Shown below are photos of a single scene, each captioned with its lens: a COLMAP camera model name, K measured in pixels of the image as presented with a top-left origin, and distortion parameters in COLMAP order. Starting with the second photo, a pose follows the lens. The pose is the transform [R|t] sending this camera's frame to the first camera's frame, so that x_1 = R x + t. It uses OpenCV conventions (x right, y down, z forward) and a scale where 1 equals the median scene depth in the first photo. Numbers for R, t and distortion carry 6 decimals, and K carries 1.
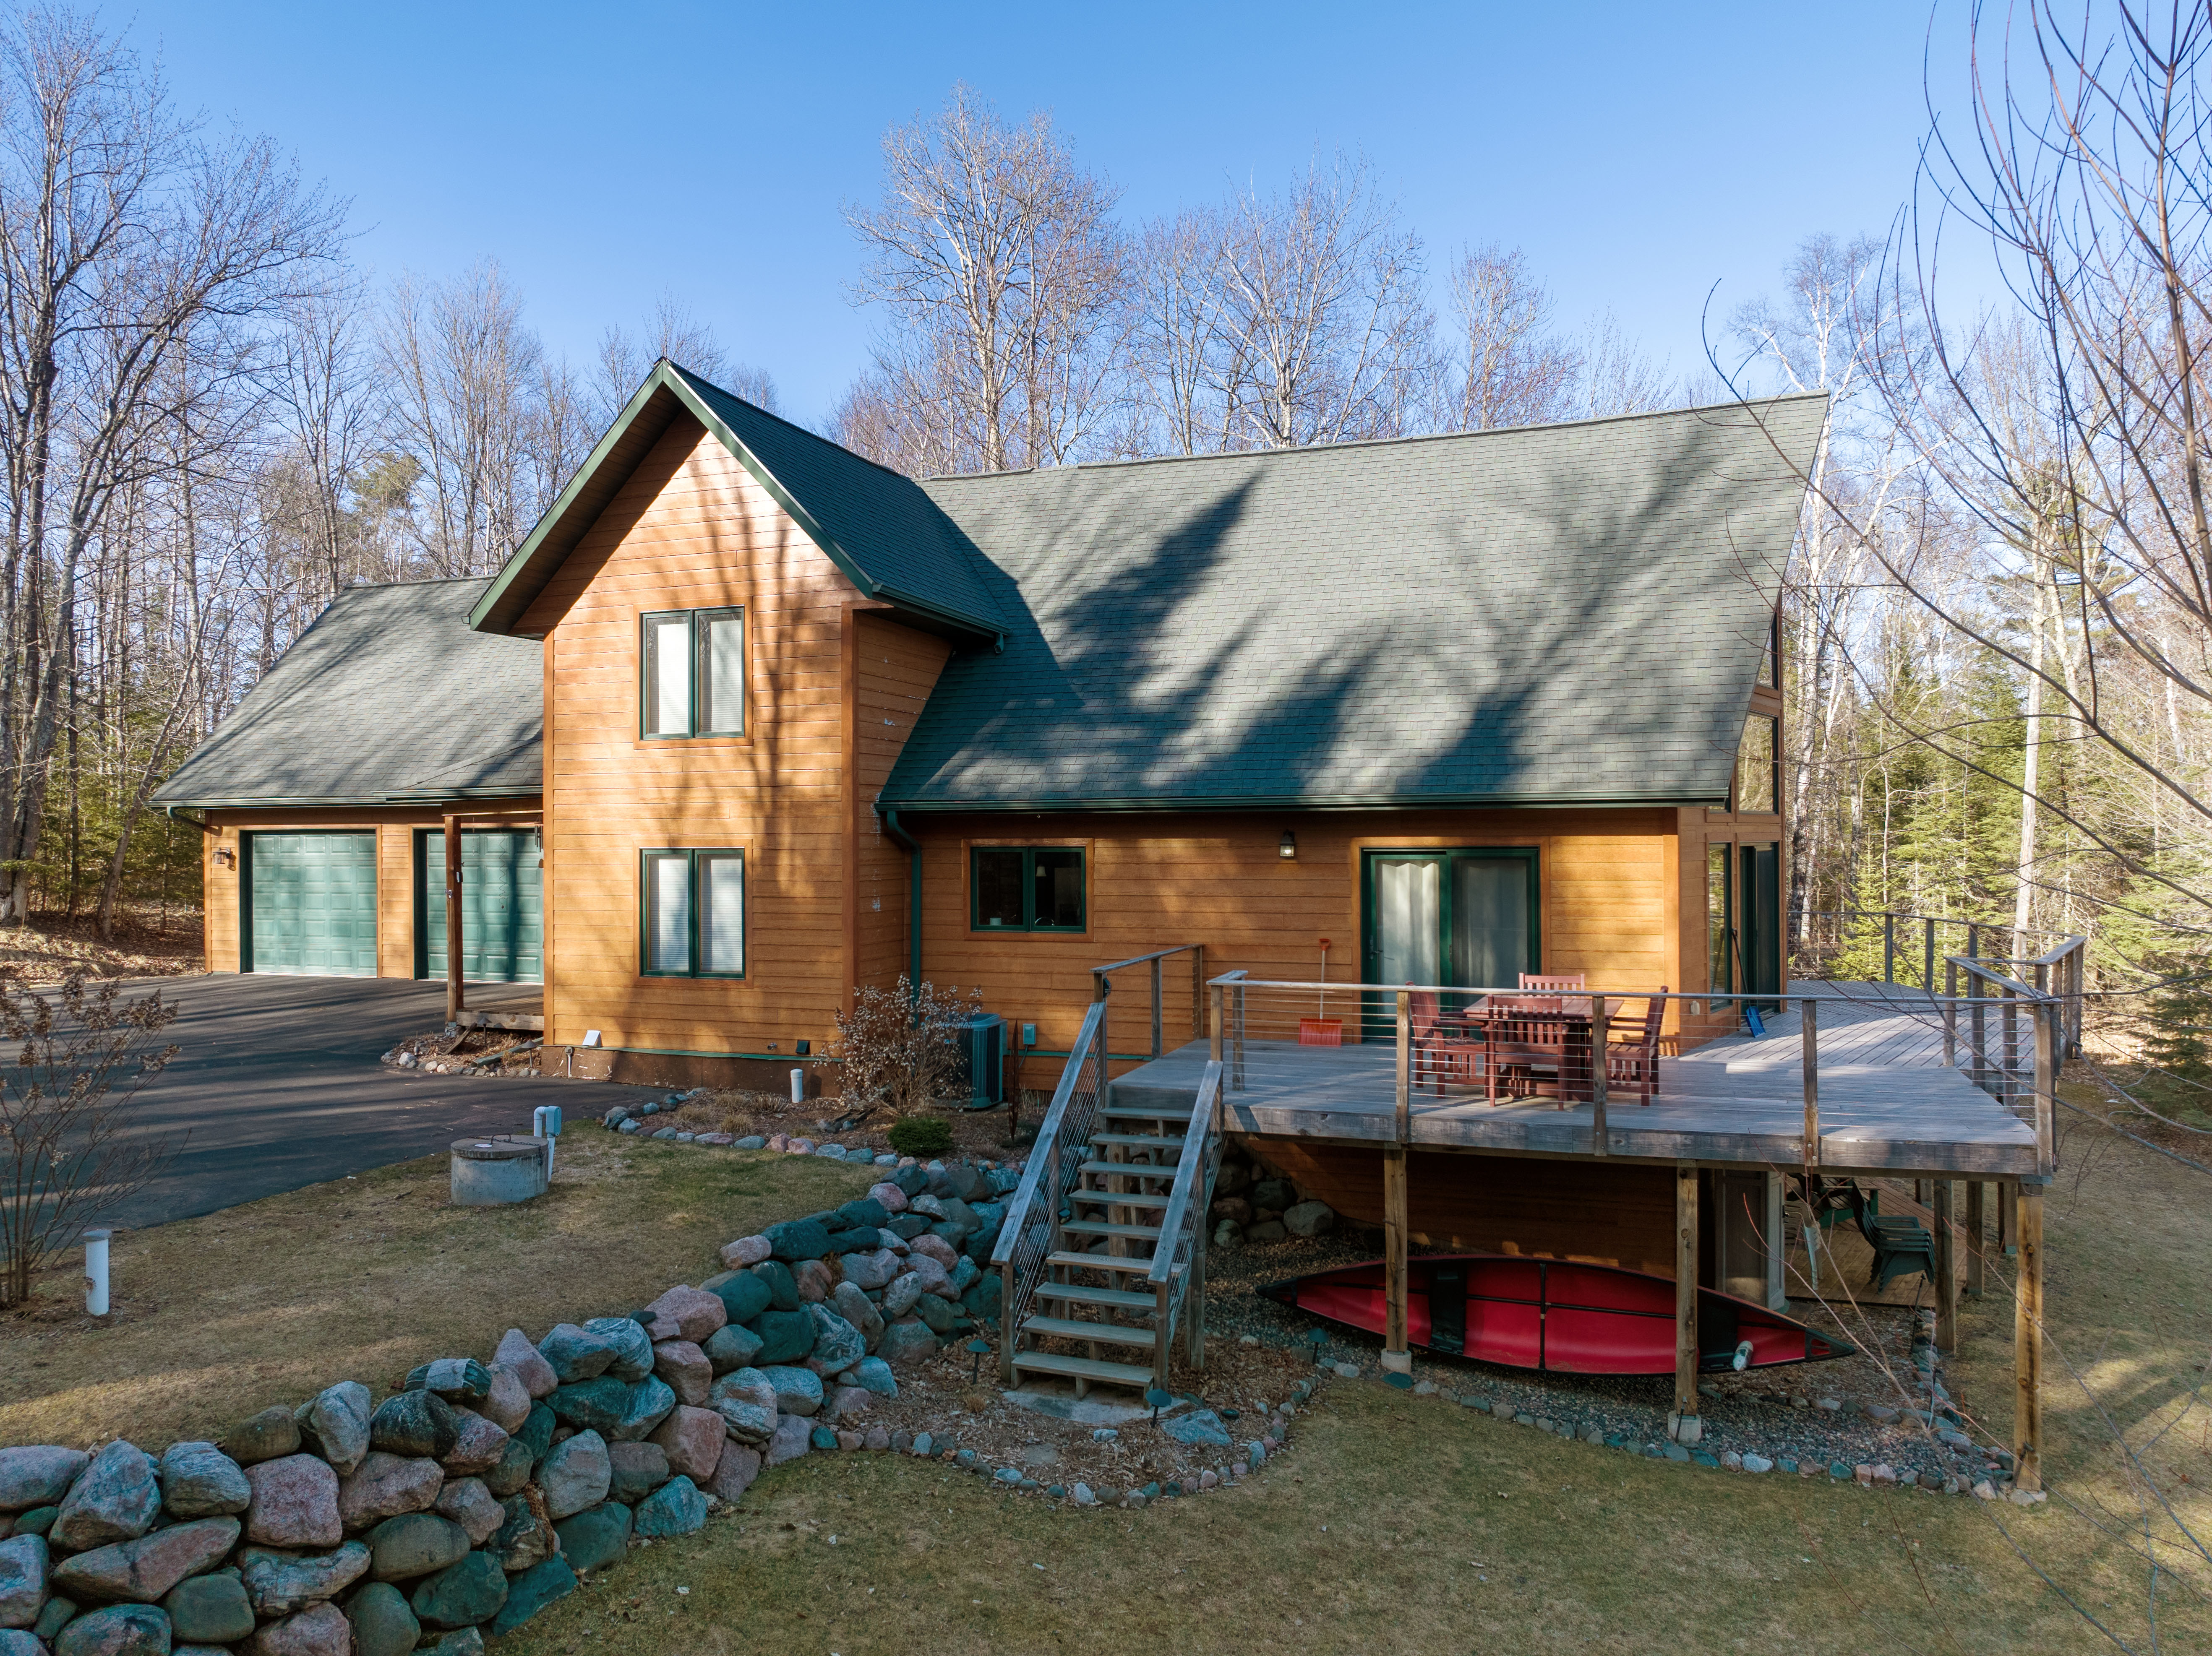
lens RADIAL K [[1542.8, 0, 1104.3], [0, 1542.8, 927.3], [0, 0, 1]] dist [-0.000092, -0.000192]
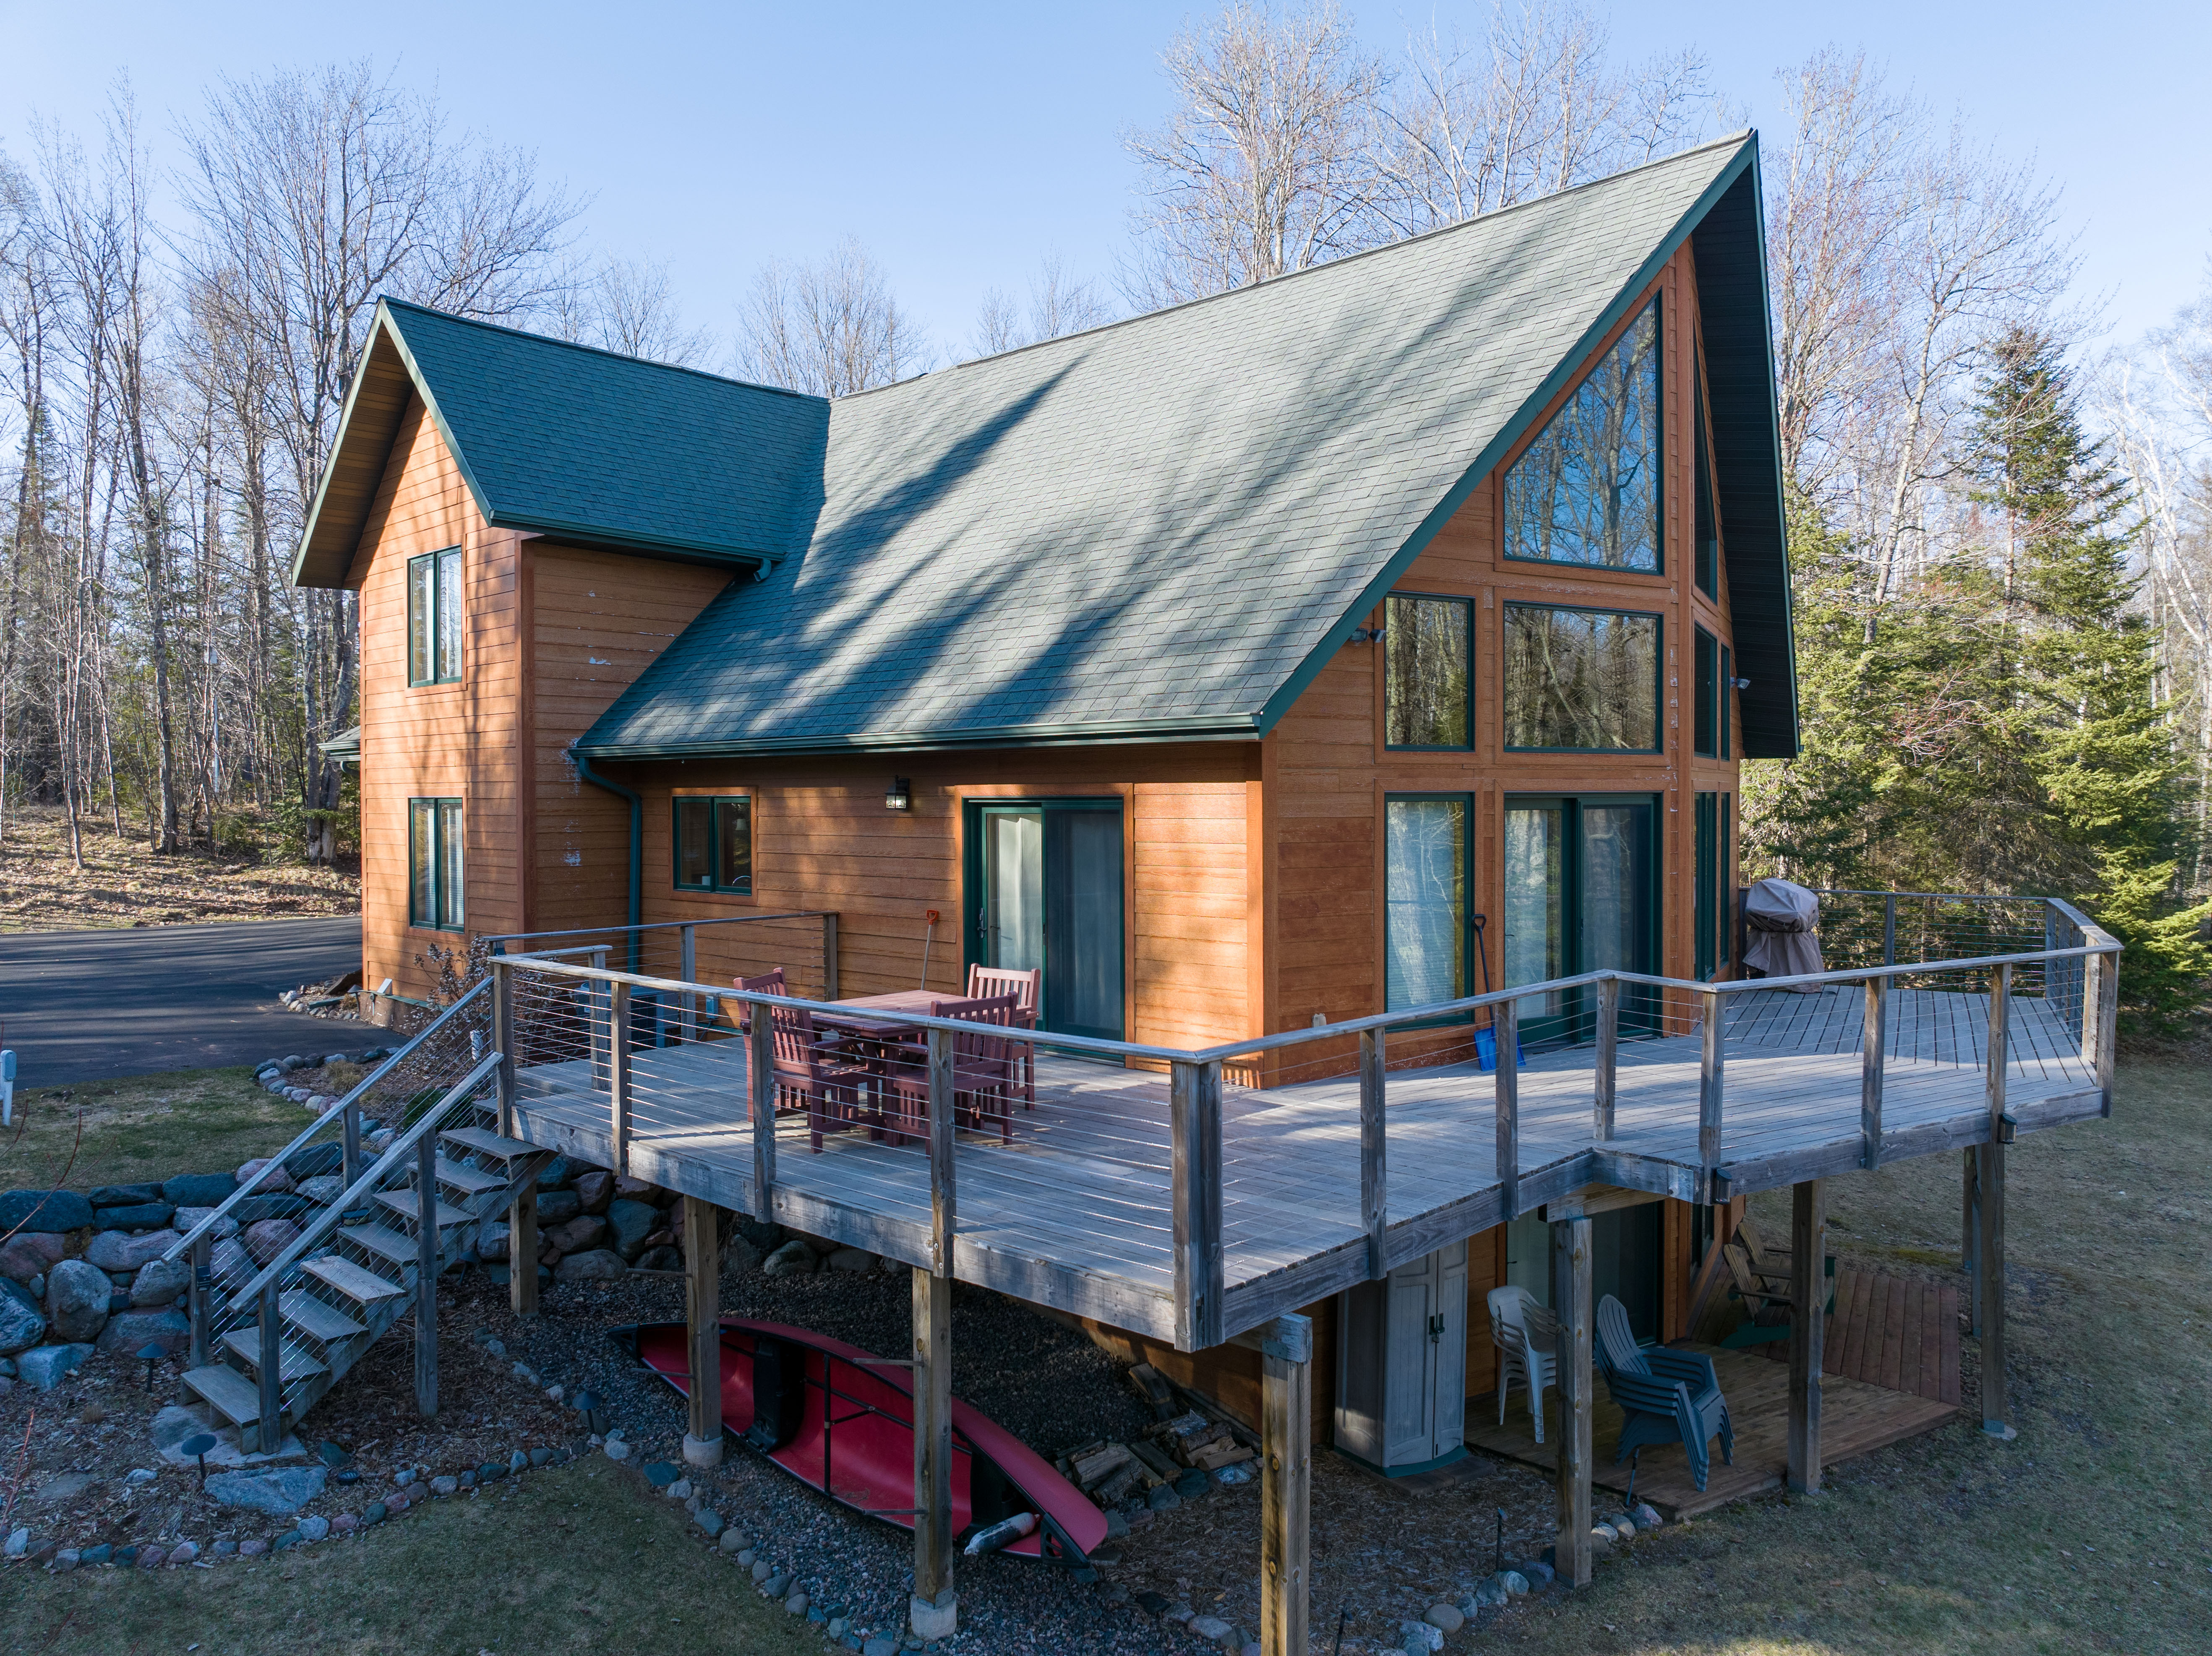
lens RADIAL K [[1548.1, 0, 1106.0], [0, 1548.1, 828.0], [0, 0, 1]] dist [-0.031936, -0.001559]
pose [[0.914788, 0.008967, -0.403836, 0.544252], [-0.023824, 0.999211, -0.031778, -0.011736], [0.403232, 0.038691, 0.914279, 0.280338]]
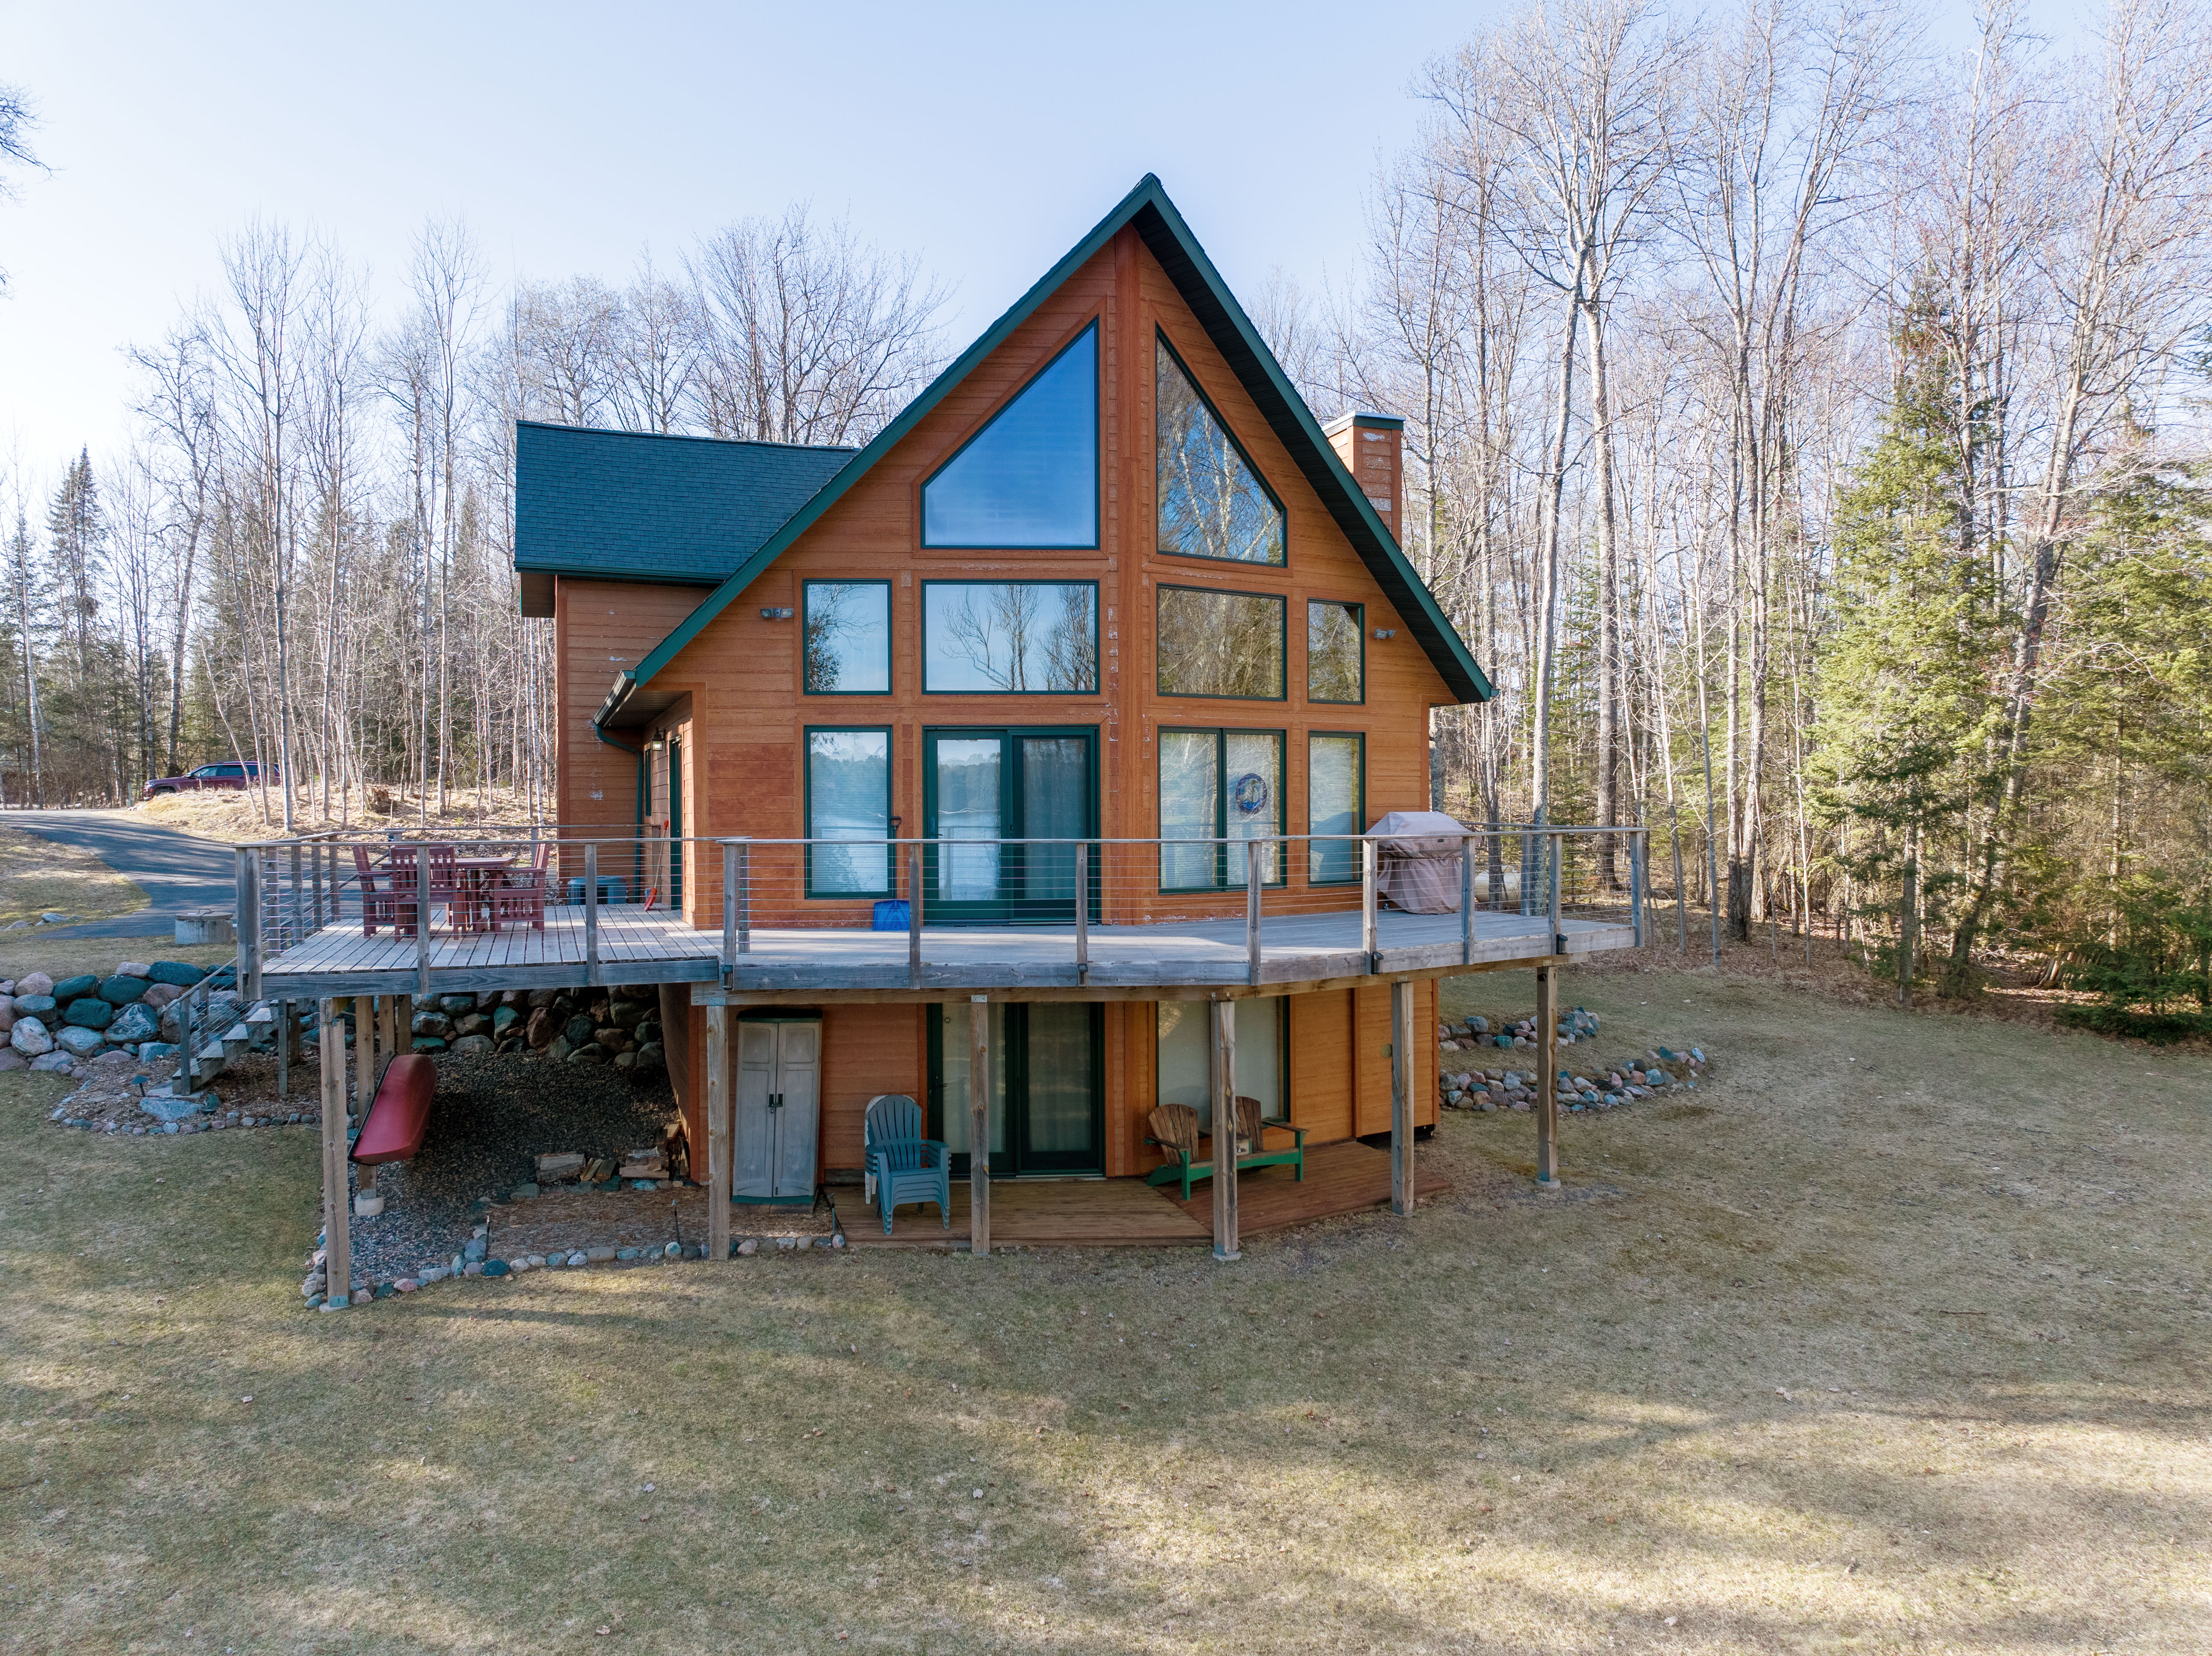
lens RADIAL K [[1548.1, 0, 1106.0], [0, 1548.1, 828.0], [0, 0, 1]] dist [-0.031936, -0.001559]
pose [[0.630355, 0.013595, -0.776188, 1.233963], [-0.043922, 0.998870, -0.018175, 0.019945], [0.775063, 0.045549, 0.630240, 0.504959]]
